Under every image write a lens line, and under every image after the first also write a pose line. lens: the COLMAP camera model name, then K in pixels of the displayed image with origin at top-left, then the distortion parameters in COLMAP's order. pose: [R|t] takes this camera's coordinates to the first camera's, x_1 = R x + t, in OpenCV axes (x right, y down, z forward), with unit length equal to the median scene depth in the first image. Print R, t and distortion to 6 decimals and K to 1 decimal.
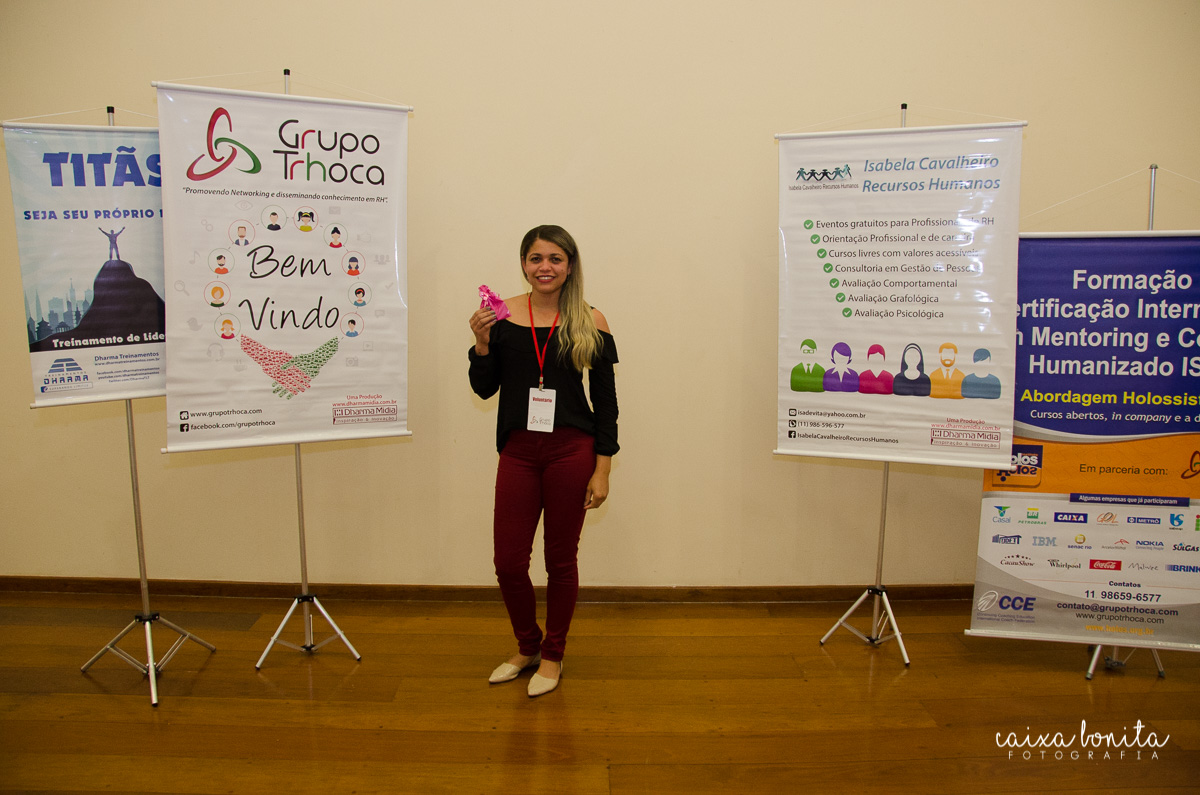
lens RADIAL K [[913.8, 0, 603.2], [0, 913.8, 404.2], [0, 0, 1]] dist [-0.169643, 0.118412]
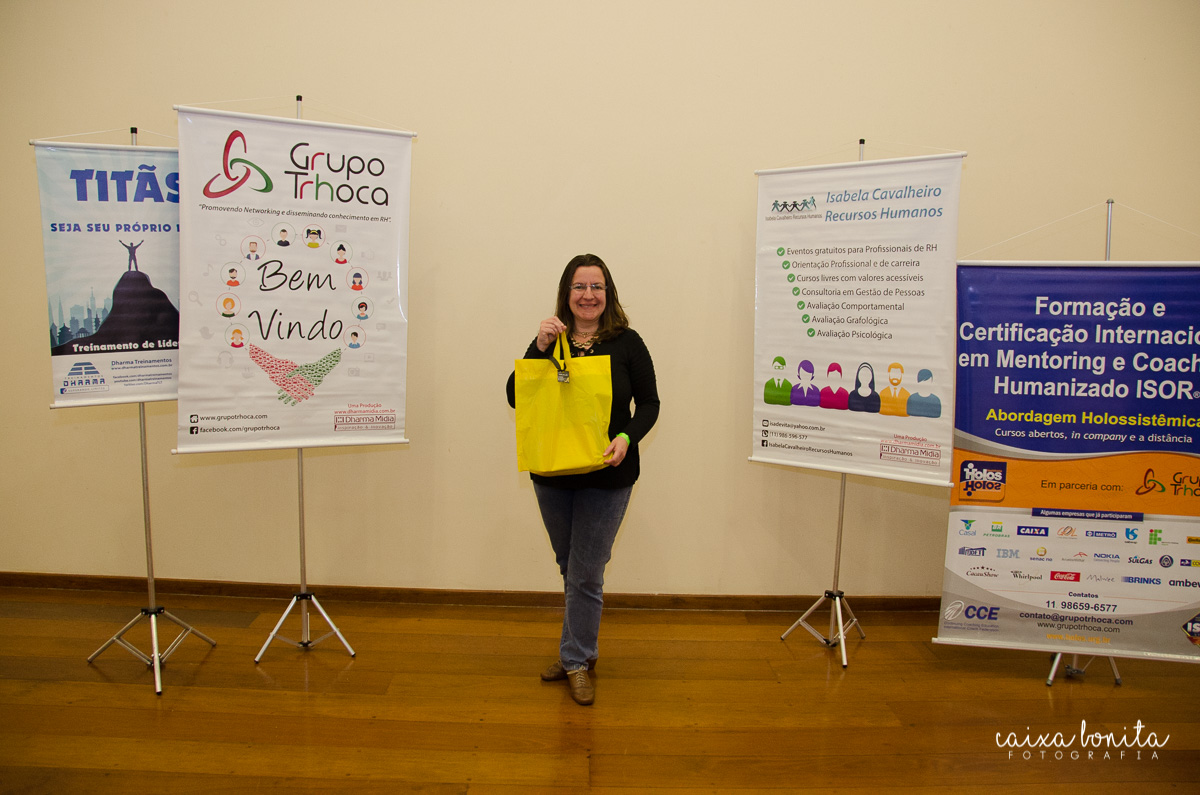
lens RADIAL K [[913.8, 0, 601.8], [0, 913.8, 402.1], [0, 0, 1]] dist [-0.169643, 0.118412]
pose [[0.999826, 0.017581, 0.006217, 0.006389], [-0.017408, 0.999488, -0.026843, 0.012364], [-0.006686, 0.026730, 0.999620, -0.060332]]
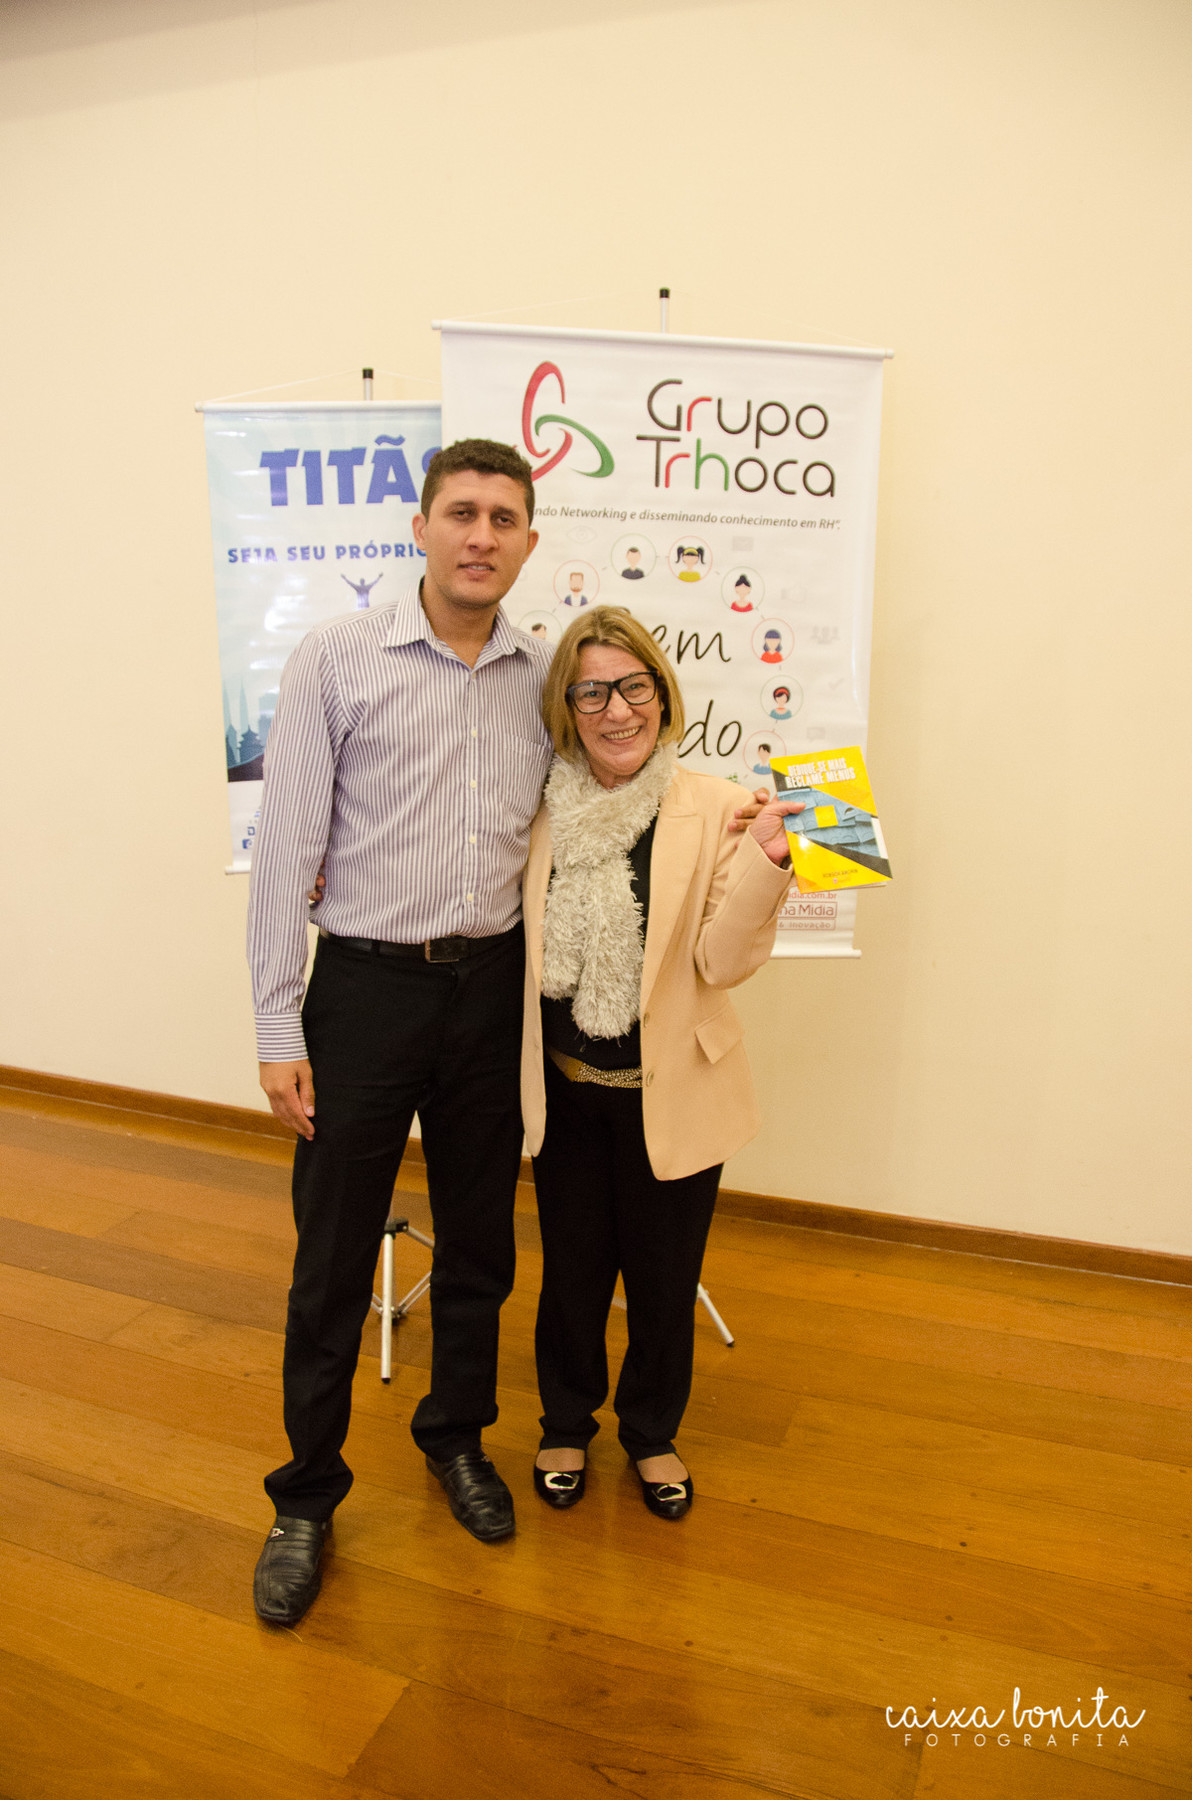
lens RADIAL K [[1370.6, 0, 607.9], [0, 1370.6, 887.7], [0, 0, 1]] dist [-0.169643, 0.118412]
pose [[0.922766, 0.073231, -0.378338, -0.047883], [-0.059867, 0.997100, 0.046983, -0.041728], [0.380682, -0.020704, 0.924474, 0.202197]]
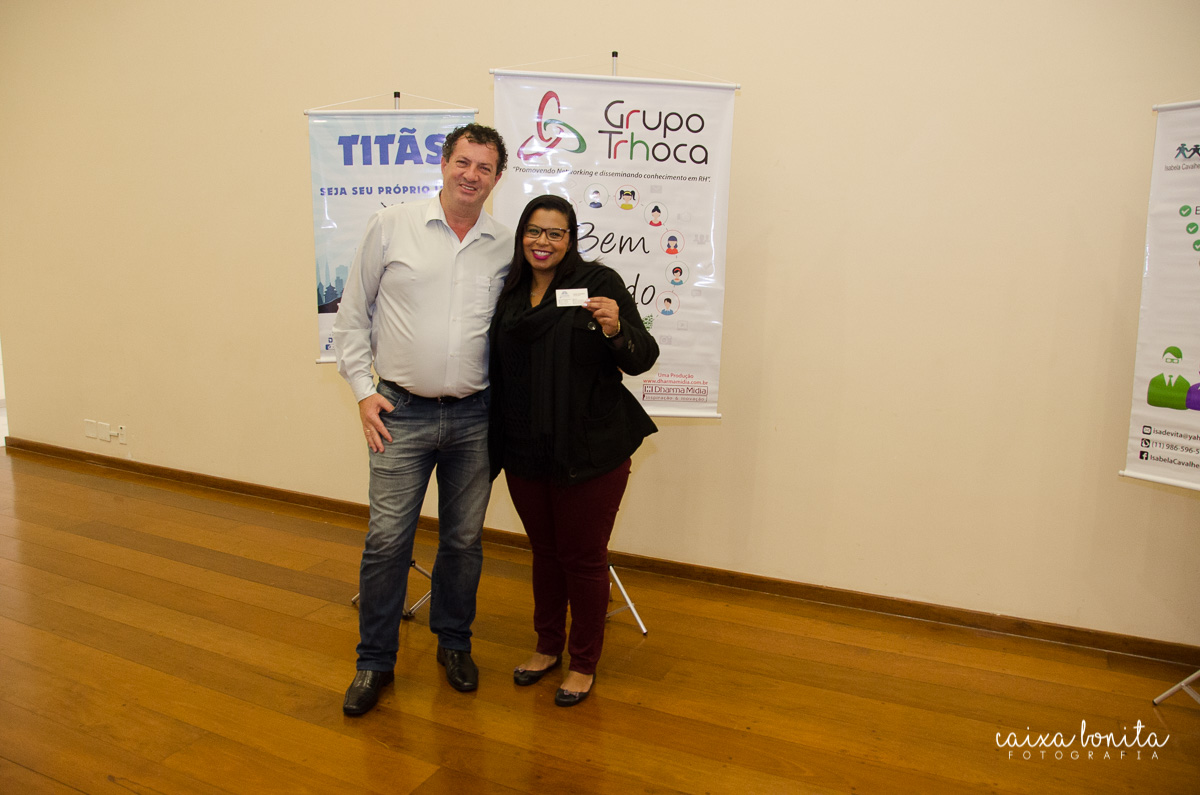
lens RADIAL K [[913.8, 0, 618.6], [0, 913.8, 396.5], [0, 0, 1]] dist [-0.169643, 0.118412]
pose [[0.899283, 0.085738, -0.428880, 0.123756], [-0.083456, 0.996218, 0.024163, -0.004714], [0.429330, 0.014063, 0.903038, 0.062861]]
